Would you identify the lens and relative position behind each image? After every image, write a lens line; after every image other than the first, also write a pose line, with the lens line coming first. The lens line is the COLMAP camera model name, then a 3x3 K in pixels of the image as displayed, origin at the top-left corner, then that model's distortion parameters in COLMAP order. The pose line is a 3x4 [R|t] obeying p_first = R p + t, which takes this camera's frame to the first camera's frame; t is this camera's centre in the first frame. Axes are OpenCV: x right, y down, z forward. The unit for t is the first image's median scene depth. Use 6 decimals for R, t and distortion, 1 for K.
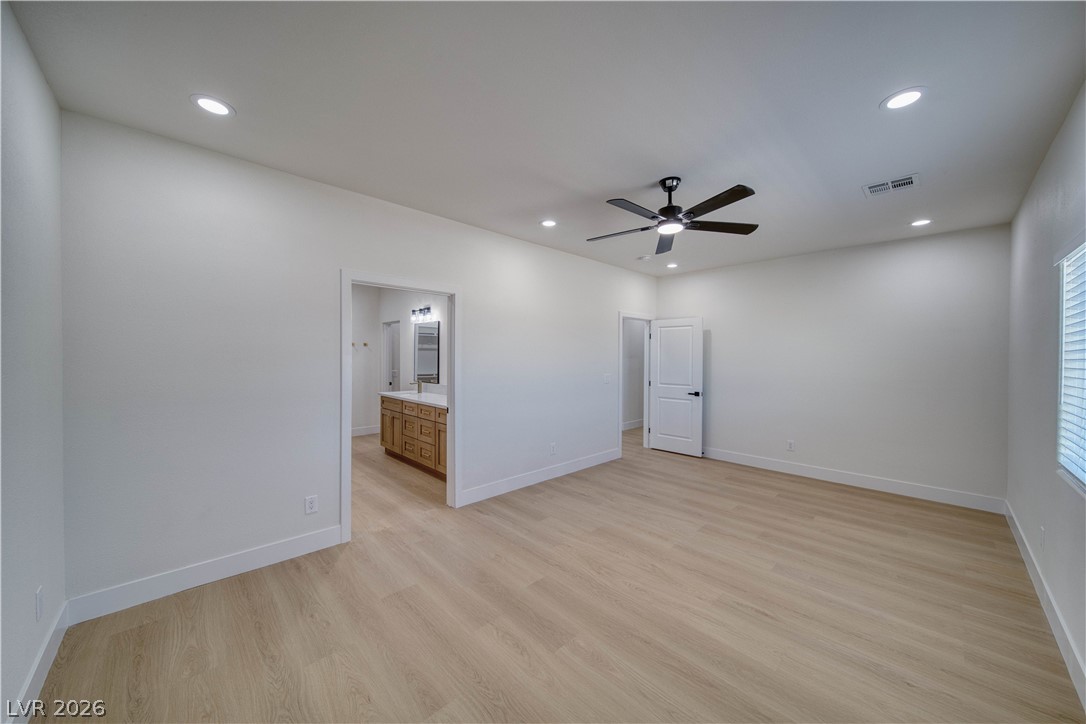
lens RADIAL K [[379.8, 0, 542.9], [0, 379.8, 359.3], [0, 0, 1]] dist [0.000405, -0.002155]
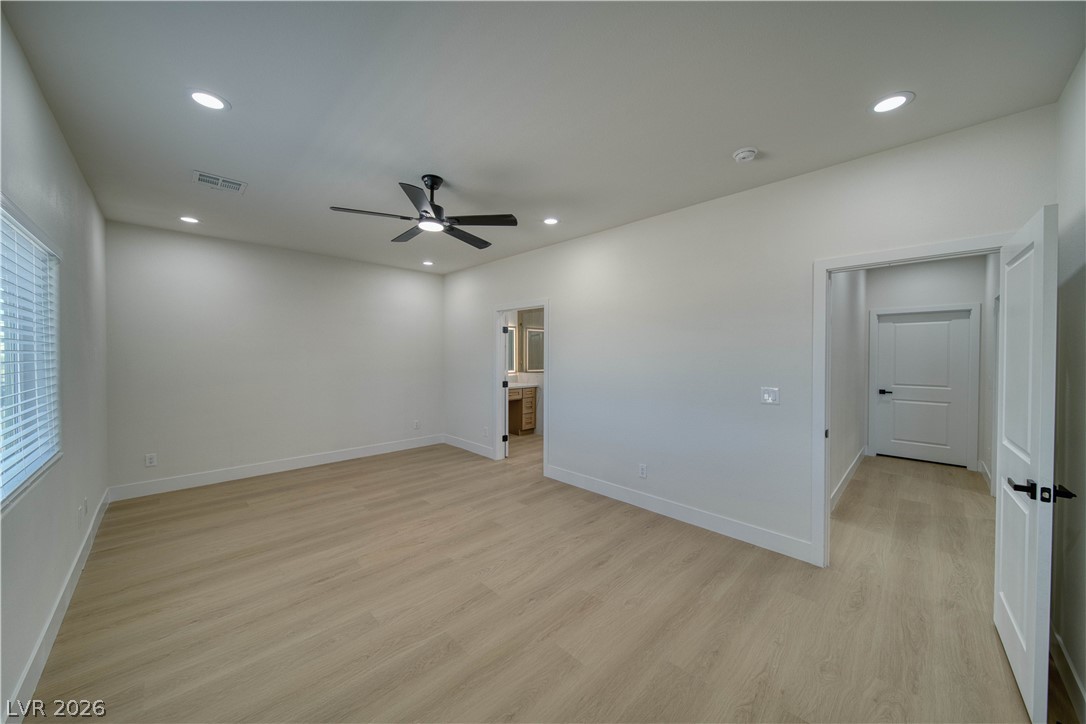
lens RADIAL K [[379.8, 0, 542.9], [0, 379.8, 359.3], [0, 0, 1]] dist [0.000405, -0.002155]
pose [[0.013264, 0.007726, -0.999882, 1.112389], [-0.012069, 0.999899, 0.007566, -0.002063], [0.999839, 0.011968, 0.013356, 1.059830]]
